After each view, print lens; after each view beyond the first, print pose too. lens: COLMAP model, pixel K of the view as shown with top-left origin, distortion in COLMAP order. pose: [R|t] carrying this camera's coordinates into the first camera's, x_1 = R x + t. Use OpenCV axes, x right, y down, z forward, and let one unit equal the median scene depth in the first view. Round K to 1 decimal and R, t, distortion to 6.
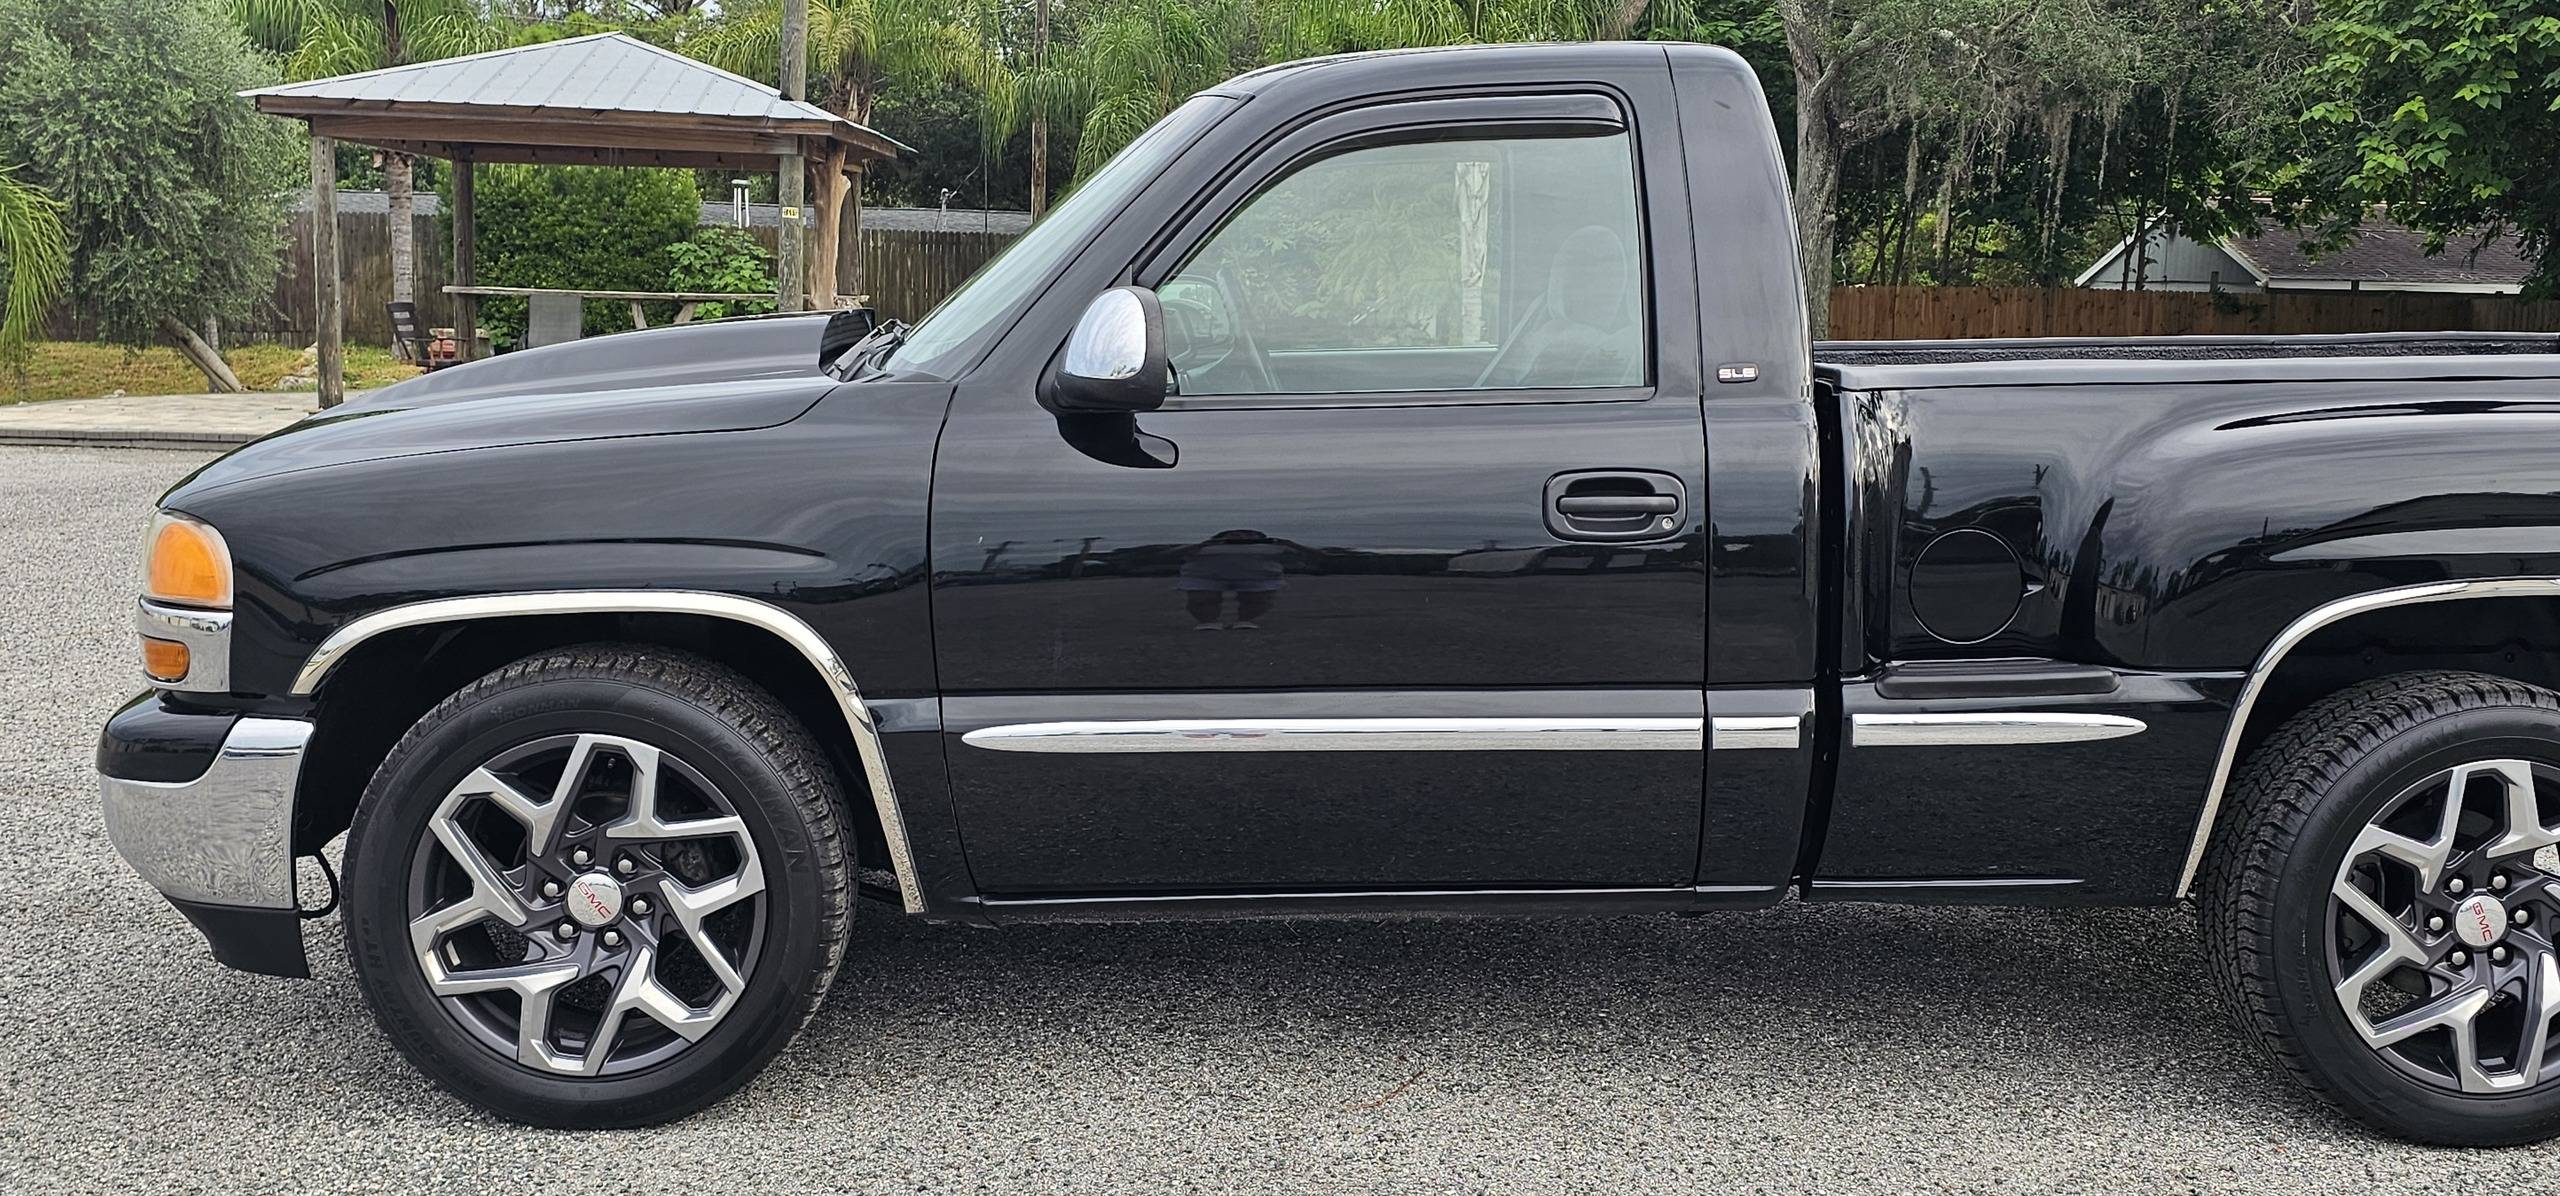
lens RADIAL K [[2372.6, 0, 1296.8], [0, 2372.6, 599.8], [0, 0, 1]] dist [0.043890, 0.000000]
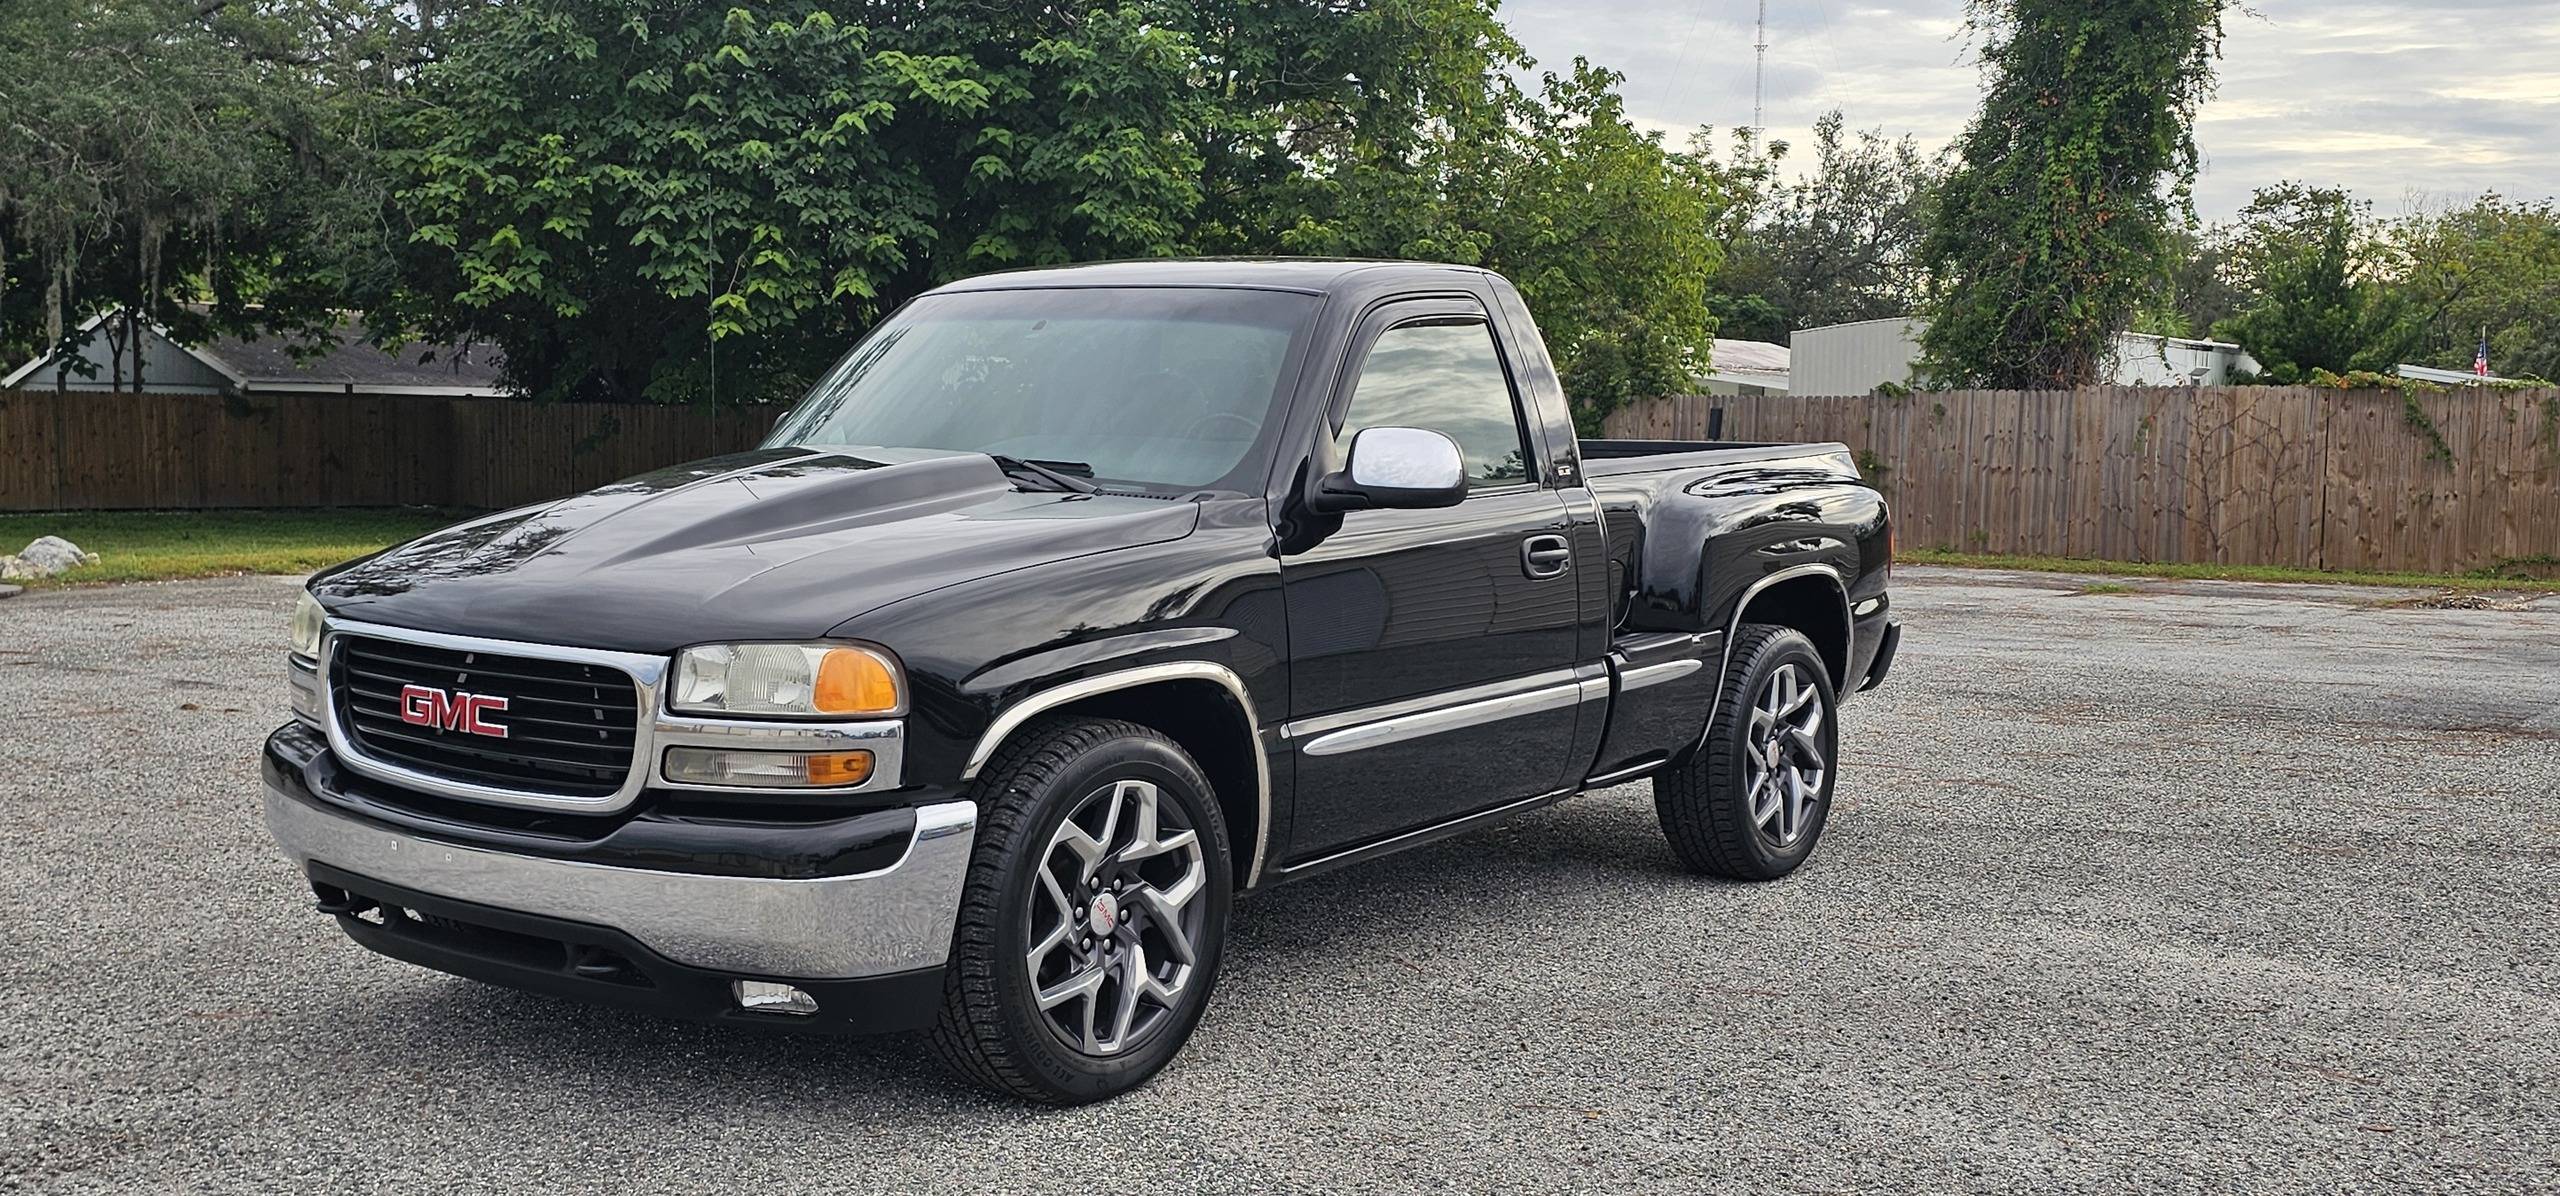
lens RADIAL K [[2372.6, 0, 1287.0], [0, 2372.6, 605.6], [0, 0, 1]] dist [0.043890, 0.000000]
pose [[0.633515, -0.075858, 0.770003, -1.156788], [0.104639, 0.994439, 0.011877, -0.041505], [-0.766622, 0.073048, 0.637930, 0.100317]]
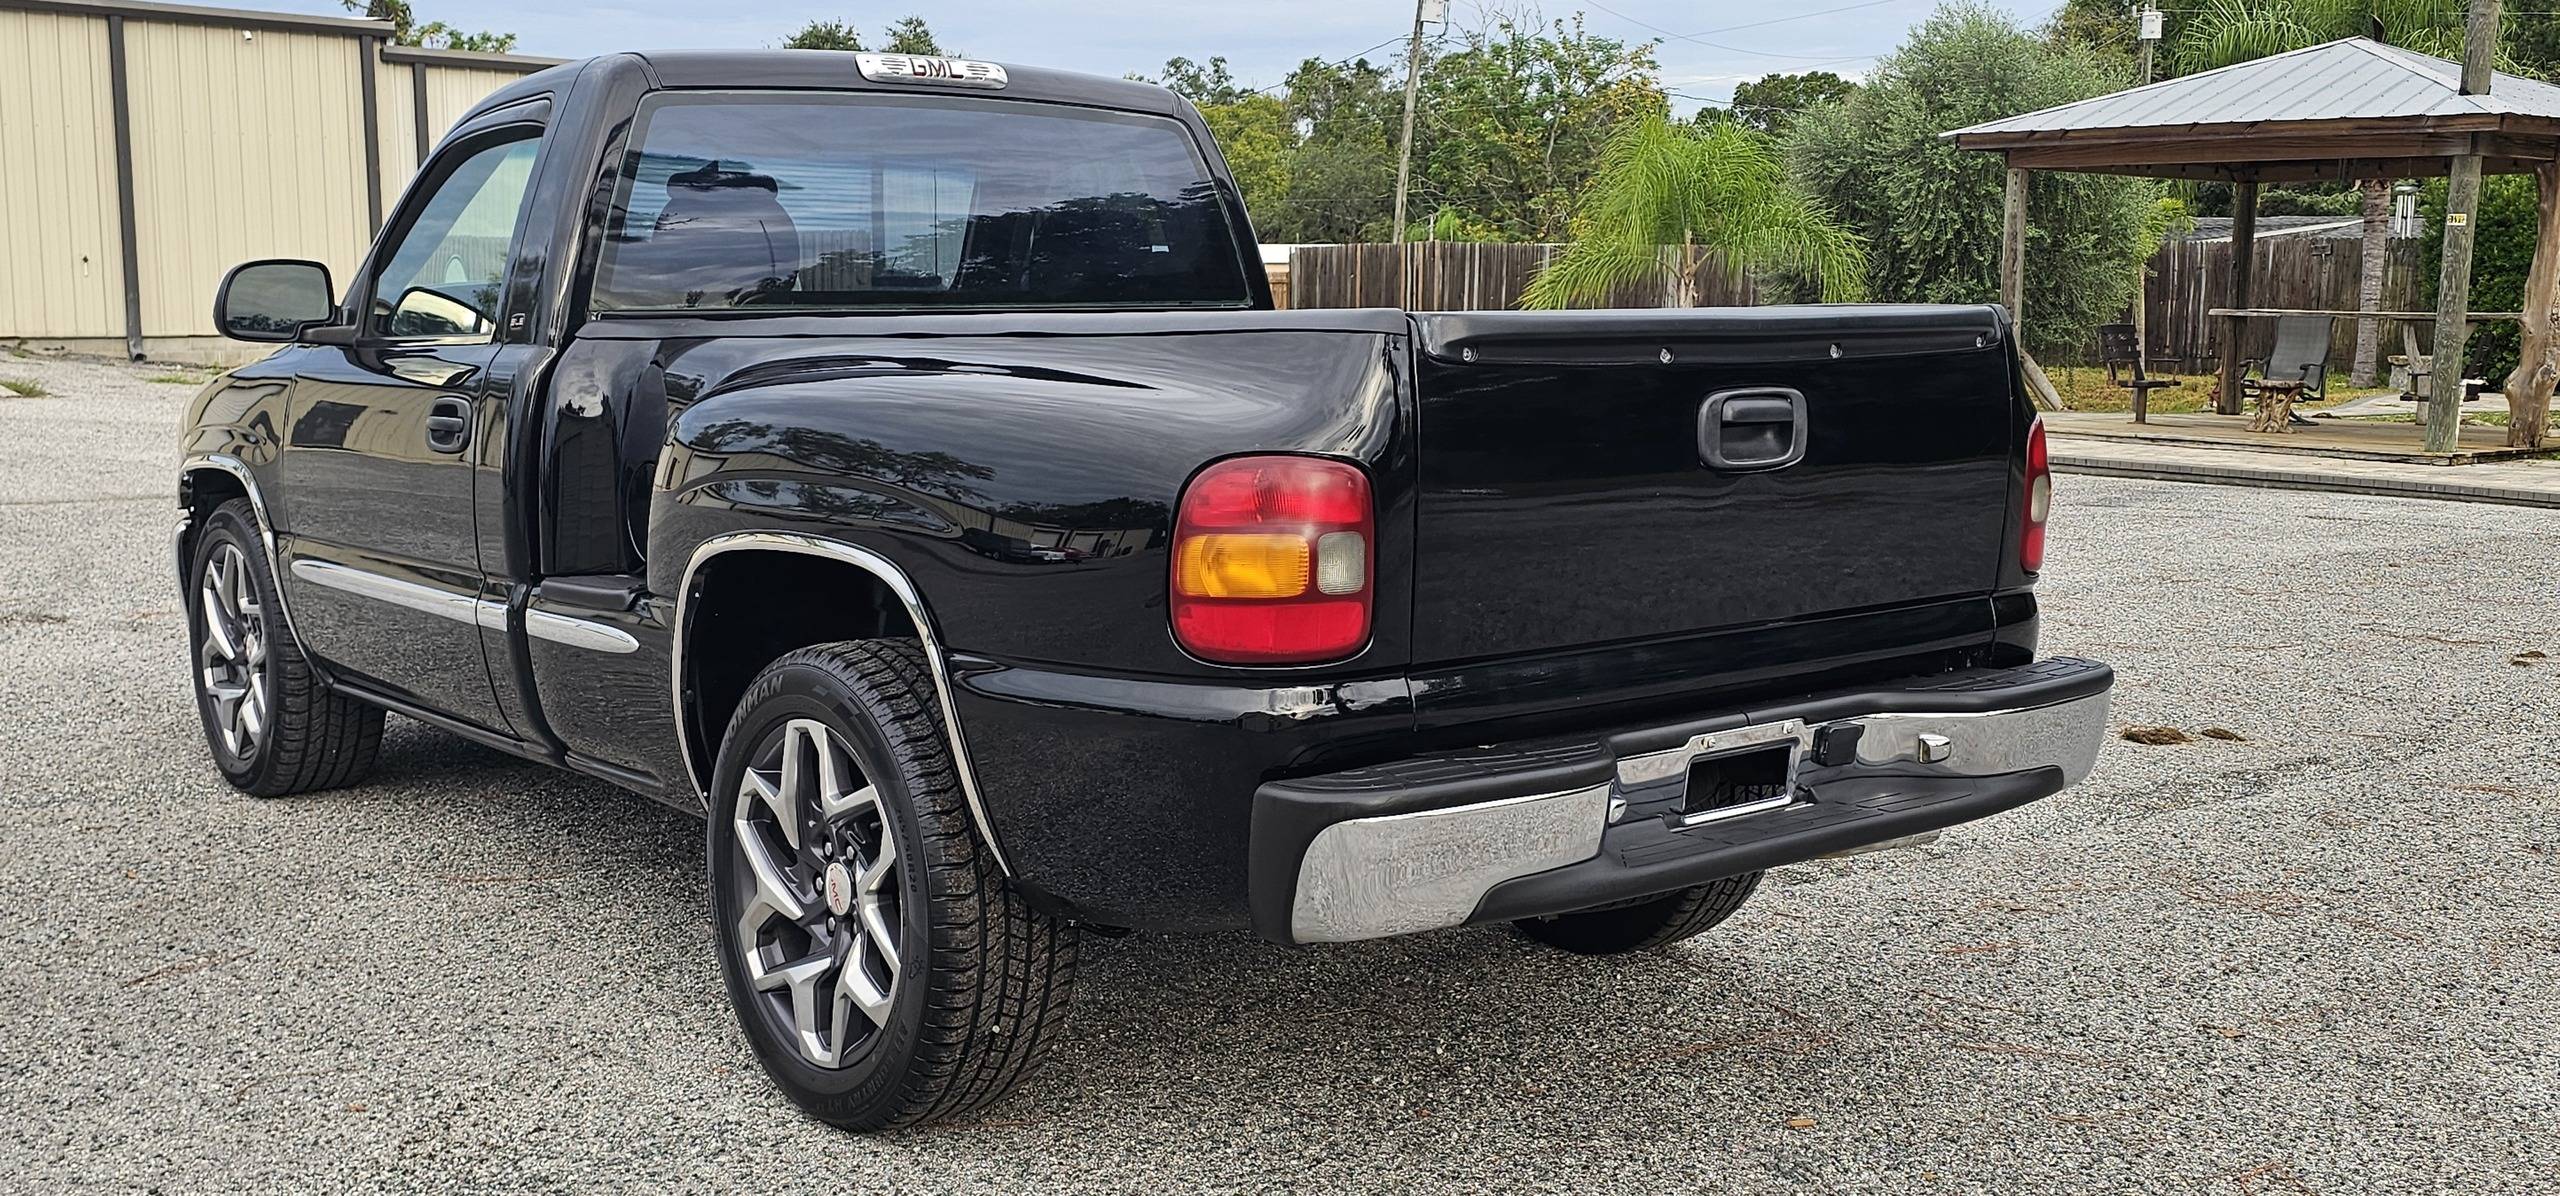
lens RADIAL K [[2372.6, 0, 1317.8], [0, 2372.6, 636.1], [0, 0, 1]] dist [0.043890, 0.000000]
pose [[0.608204, 0.098268, -0.787675, 1.354678], [-0.098054, 0.994008, 0.048297, -0.033693], [0.787701, 0.047861, 0.614195, 0.552111]]
